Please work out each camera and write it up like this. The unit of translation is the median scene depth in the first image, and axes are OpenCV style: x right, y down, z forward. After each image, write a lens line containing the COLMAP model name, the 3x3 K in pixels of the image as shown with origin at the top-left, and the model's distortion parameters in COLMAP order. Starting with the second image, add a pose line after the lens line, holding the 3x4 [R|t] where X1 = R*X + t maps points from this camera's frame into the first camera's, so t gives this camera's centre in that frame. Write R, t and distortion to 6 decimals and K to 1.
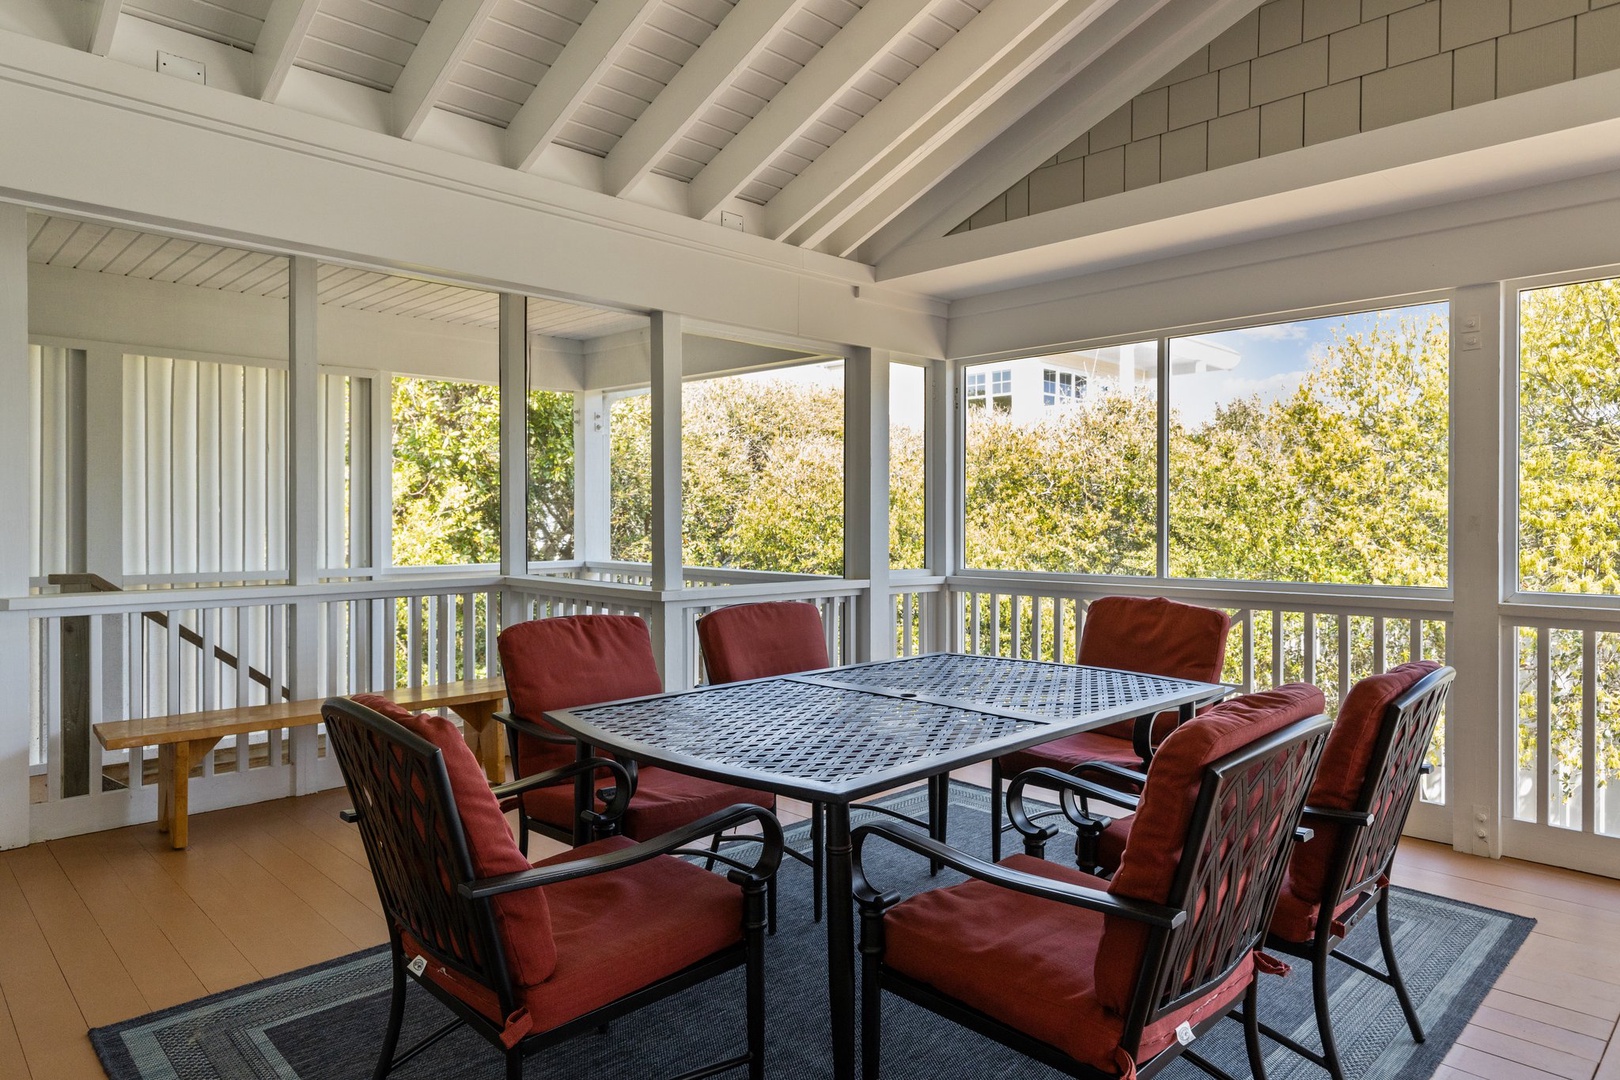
lens RADIAL K [[977.7, 0, 811.1], [0, 977.7, 530.2], [0, 0, 1]] dist [0.005529, 0.000249]
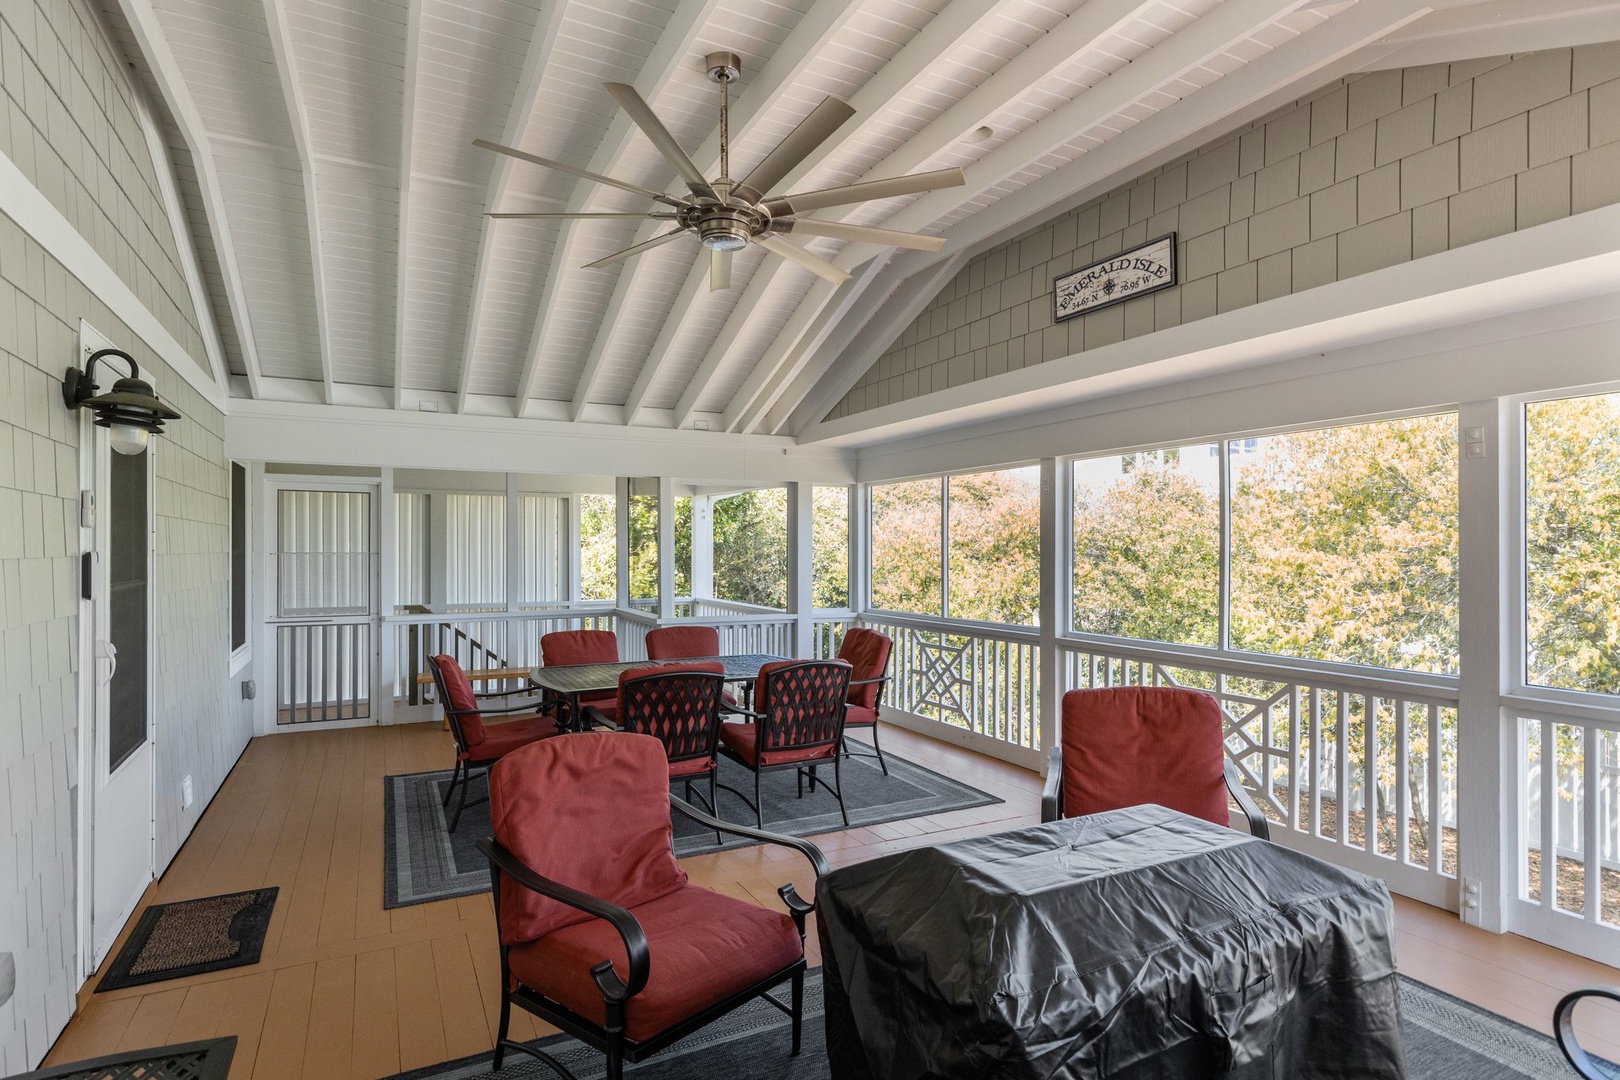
lens RADIAL K [[842.2, 0, 807.7], [0, 842.2, 551.2], [0, 0, 1]] dist [0.001367, -0.000042]
pose [[0.953962, -0.001234, -0.299926, 0.616673], [-0.001749, 0.999952, -0.009679, -0.055781], [0.299924, 0.009758, 0.953913, -0.504046]]
